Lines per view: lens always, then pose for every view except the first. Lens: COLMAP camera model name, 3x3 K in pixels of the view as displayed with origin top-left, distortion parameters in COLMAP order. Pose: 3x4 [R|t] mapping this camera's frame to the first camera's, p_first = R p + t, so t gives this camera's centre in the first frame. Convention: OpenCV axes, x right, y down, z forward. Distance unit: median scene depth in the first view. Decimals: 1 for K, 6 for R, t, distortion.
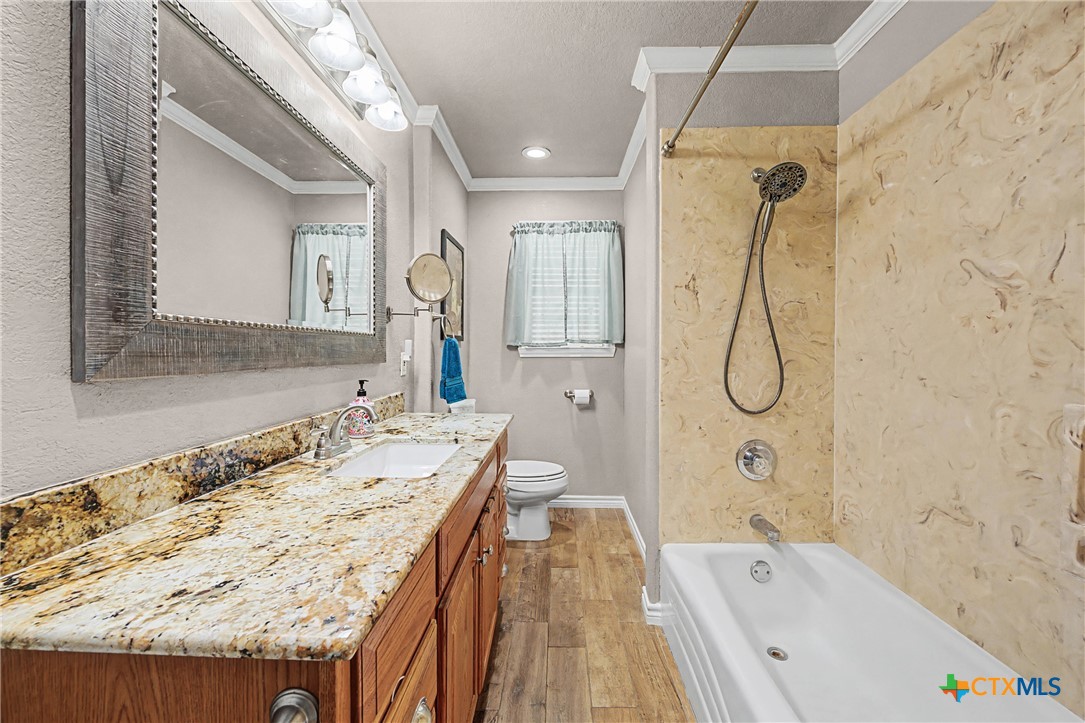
lens RADIAL K [[397.1, 0, 543.9], [0, 397.1, 354.5], [0, 0, 1]] dist [-0.000507, 0.000306]
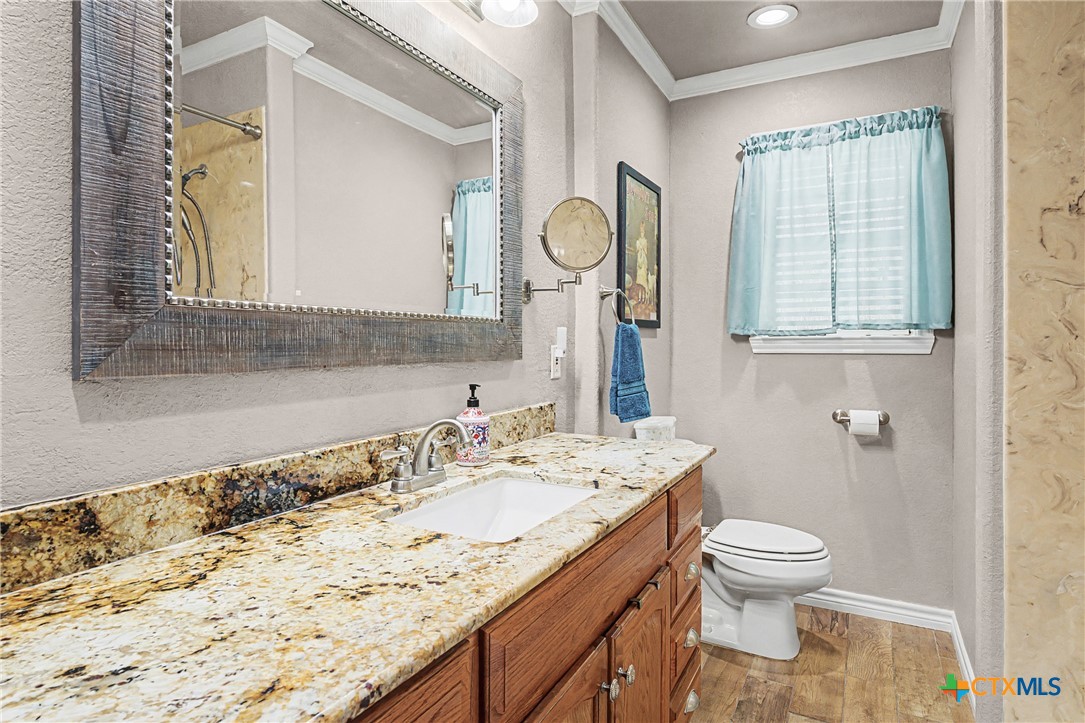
lens RADIAL K [[572.6, 0, 561.8], [0, 572.6, 344.6], [0, 0, 1]] dist [0.000486, 0.000136]
pose [[0.903888, 0.000552, -0.427770, 0.122192], [-0.003307, 0.999978, -0.005698, -0.001279], [0.427757, 0.006564, 0.903870, 0.143395]]
